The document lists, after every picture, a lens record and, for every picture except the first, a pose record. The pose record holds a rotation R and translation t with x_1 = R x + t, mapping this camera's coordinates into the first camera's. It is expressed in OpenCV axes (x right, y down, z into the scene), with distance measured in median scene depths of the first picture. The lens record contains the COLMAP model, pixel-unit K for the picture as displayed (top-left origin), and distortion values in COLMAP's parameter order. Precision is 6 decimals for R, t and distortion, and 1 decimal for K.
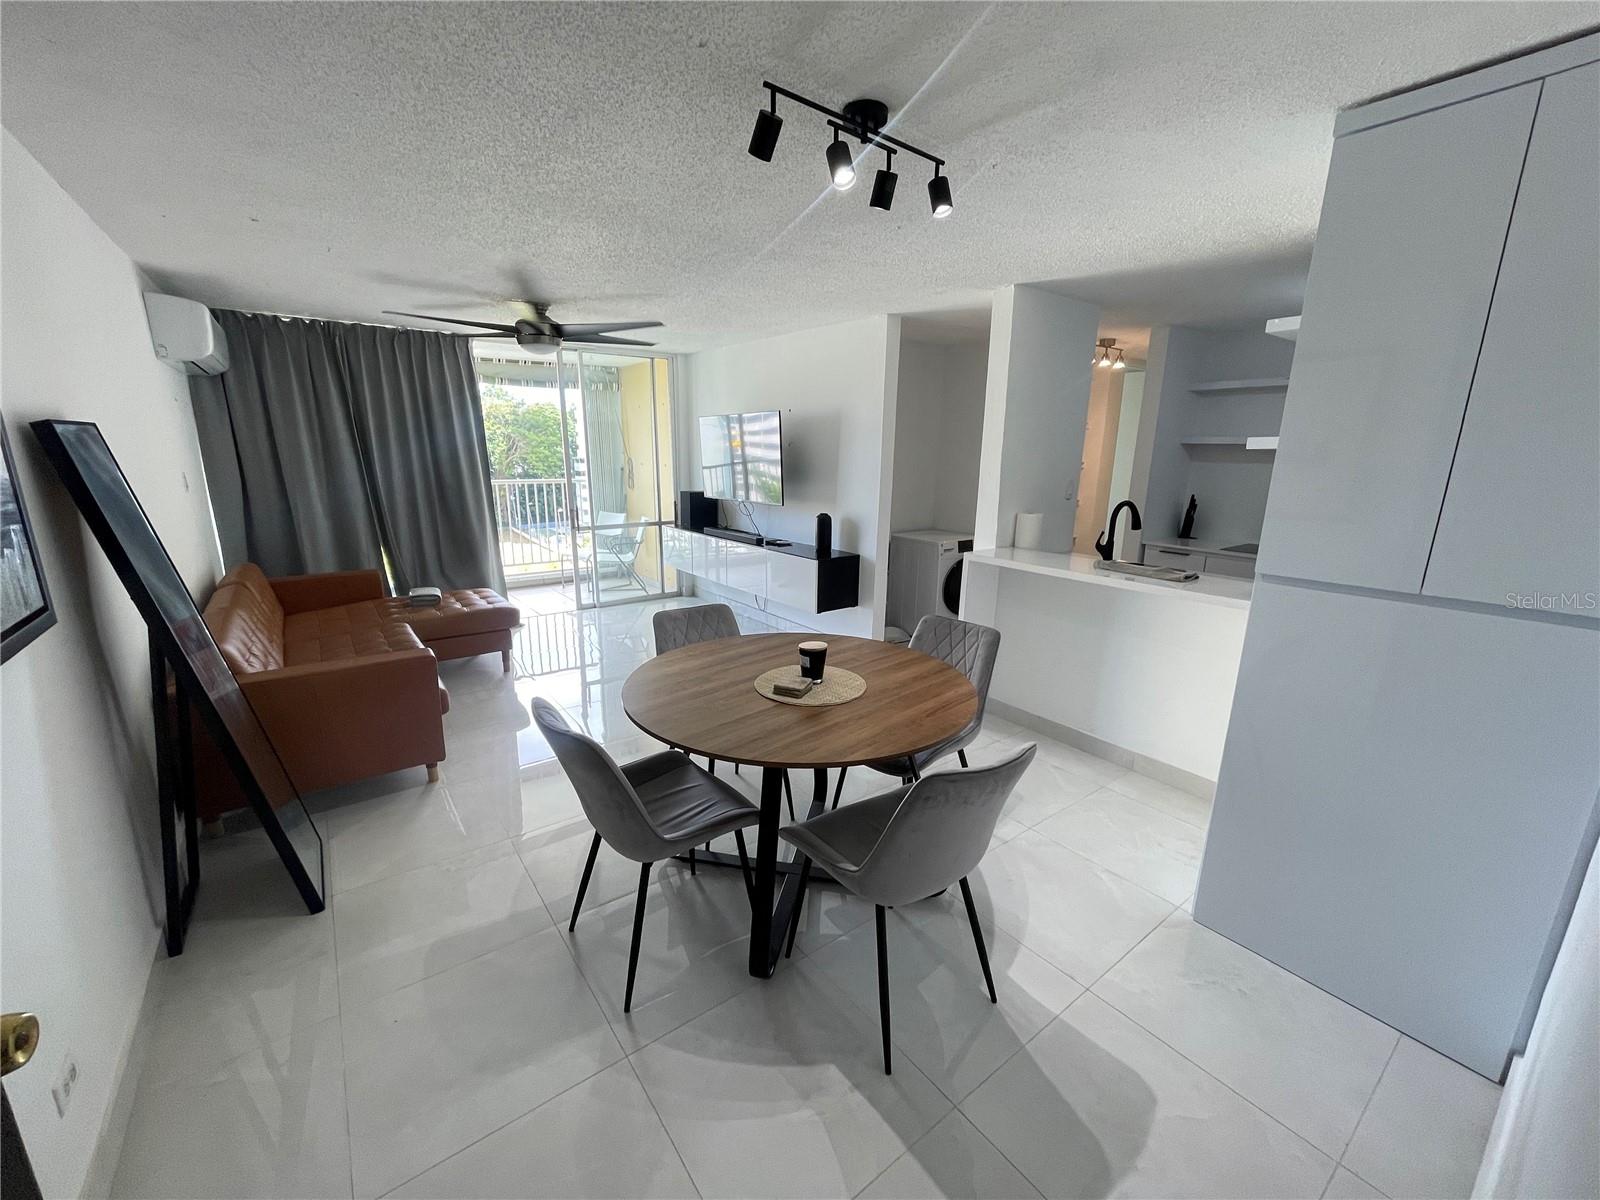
lens RADIAL K [[647.9, 0, 802.1], [0, 647.9, 605.1], [0, 0, 1]] dist [-0.001987, 0.000103]
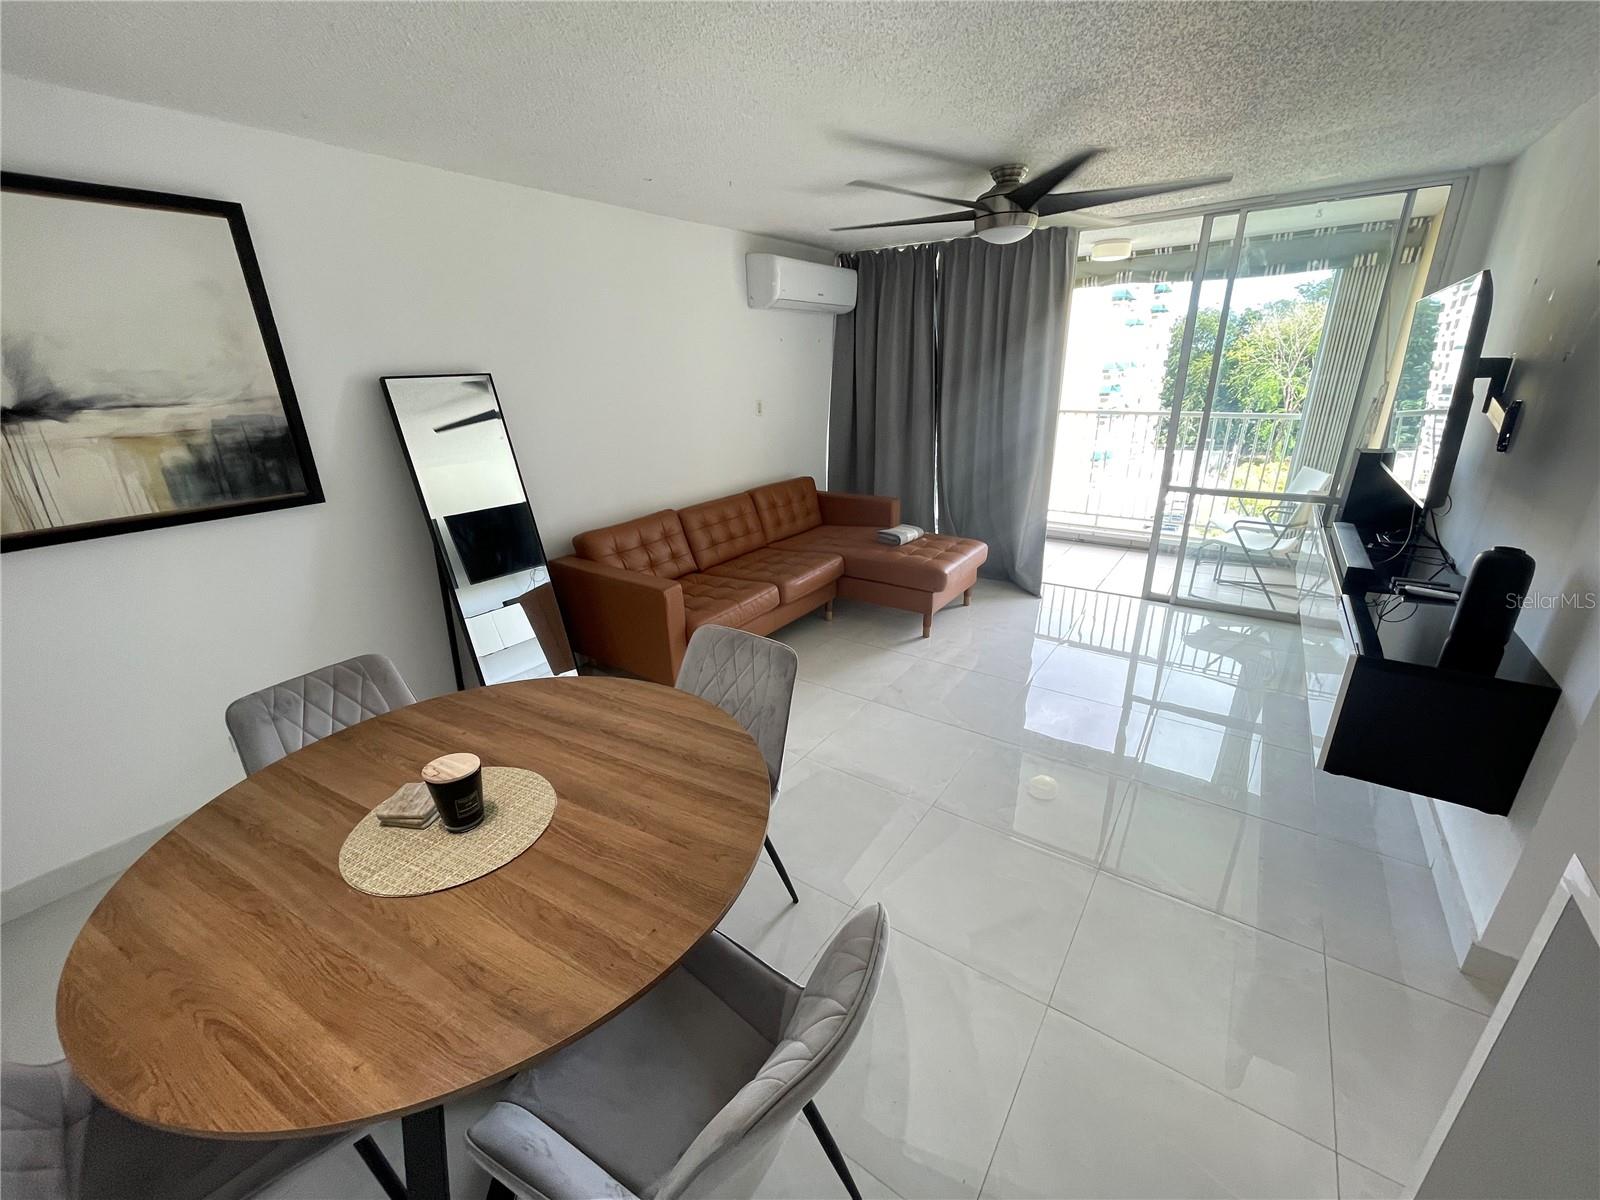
lens RADIAL K [[647.9, 0, 796.2], [0, 647.9, 599.4], [0, 0, 1]] dist [-0.001987, 0.000103]
pose [[0.298643, 0.313402, -0.901439, 0.271450], [-0.205395, 0.943515, 0.259984, -0.135506], [0.932001, 0.107509, 0.346145, 0.506491]]
